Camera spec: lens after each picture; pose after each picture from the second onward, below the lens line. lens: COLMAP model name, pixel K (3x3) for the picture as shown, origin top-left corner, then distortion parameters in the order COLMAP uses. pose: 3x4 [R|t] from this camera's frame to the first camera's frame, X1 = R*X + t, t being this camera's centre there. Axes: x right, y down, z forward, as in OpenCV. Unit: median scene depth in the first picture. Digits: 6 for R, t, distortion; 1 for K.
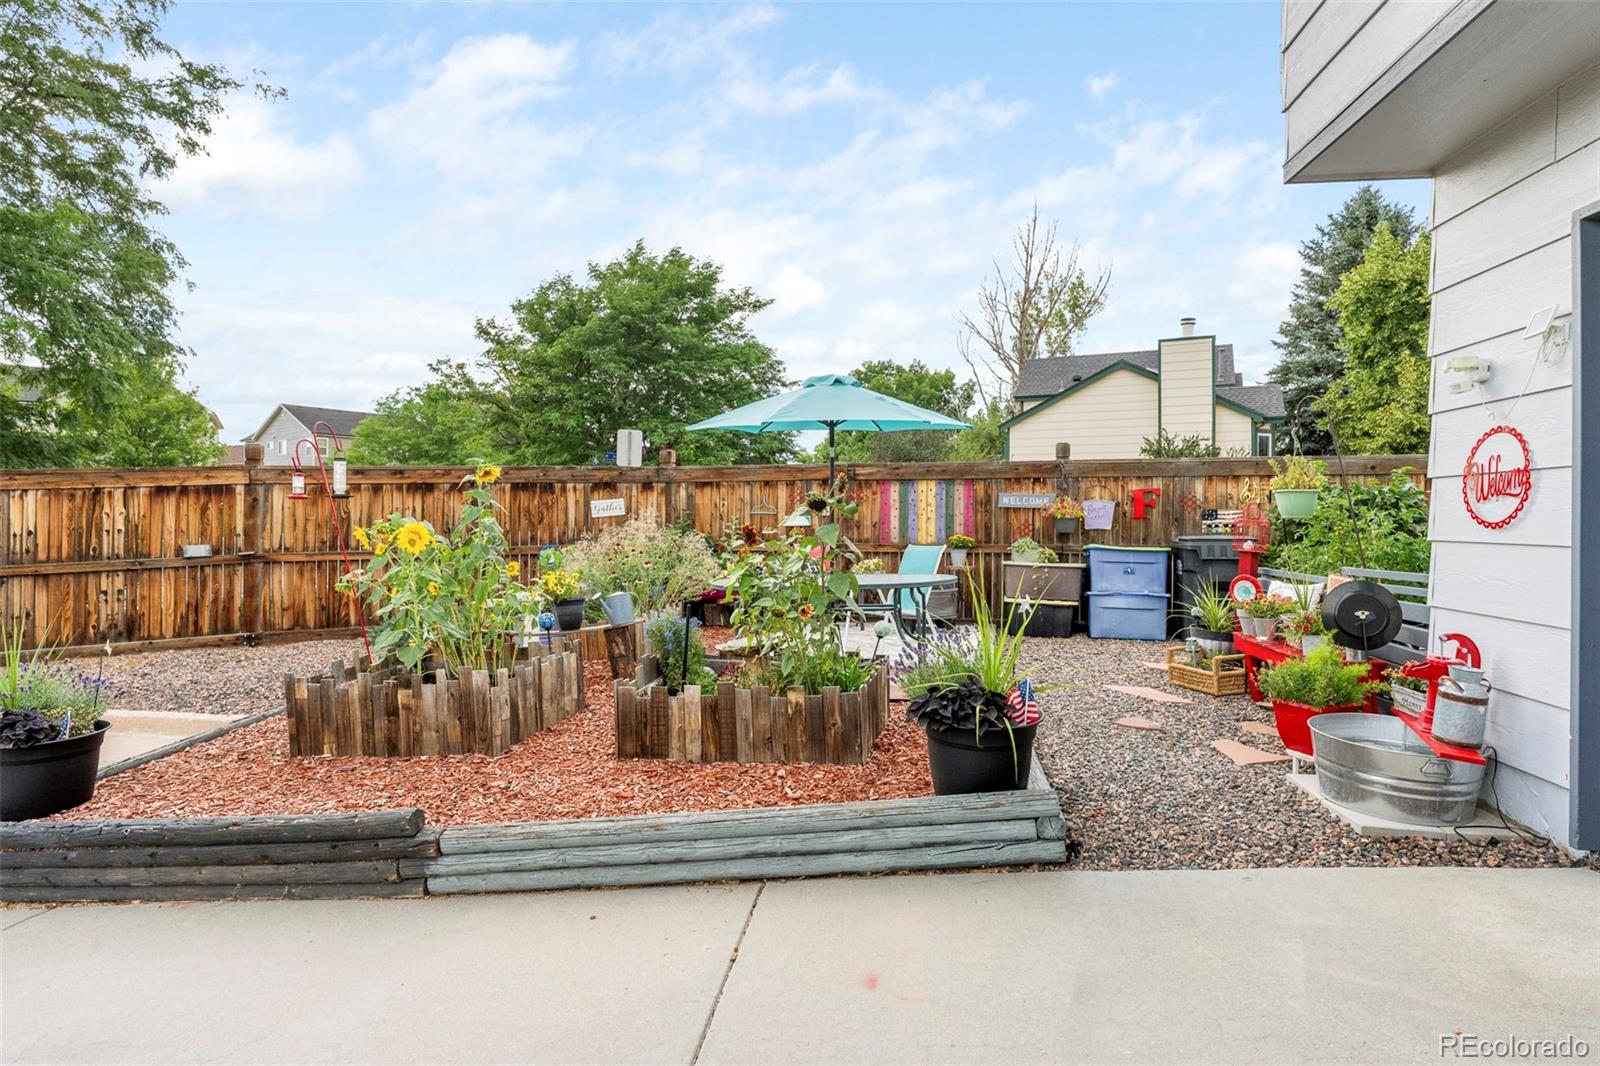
lens RADIAL K [[883.3, 0, 802.9], [0, 883.3, 505.2], [0, 0, 1]] dist [-0.001175, 0.000044]
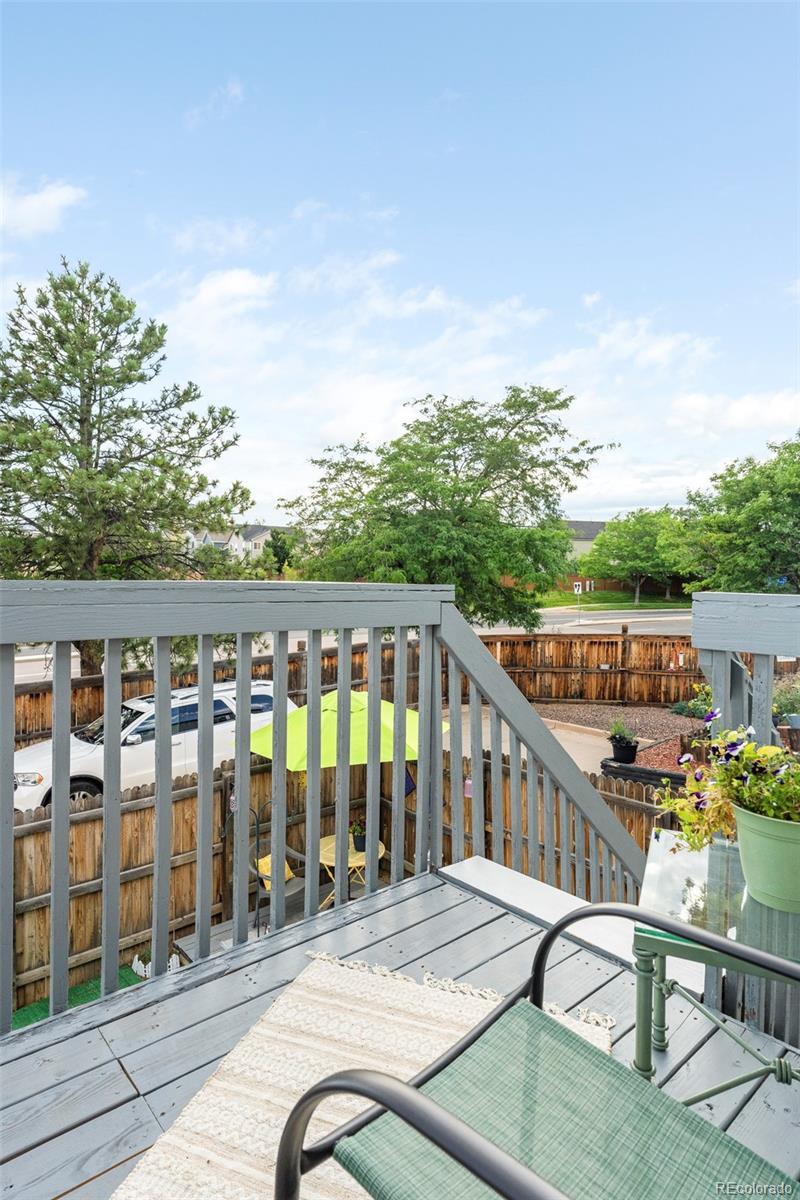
lens RADIAL K [[680.2, 0, 400.0], [0, 680.2, 600.0], [0, 0, 1]] dist [-0.003210, 0.003070]
pose [[0.755694, 0.030746, -0.654203, 0.142886], [-0.002862, 0.999043, 0.043646, -0.221505], [0.654919, -0.031111, 0.755058, -0.847938]]
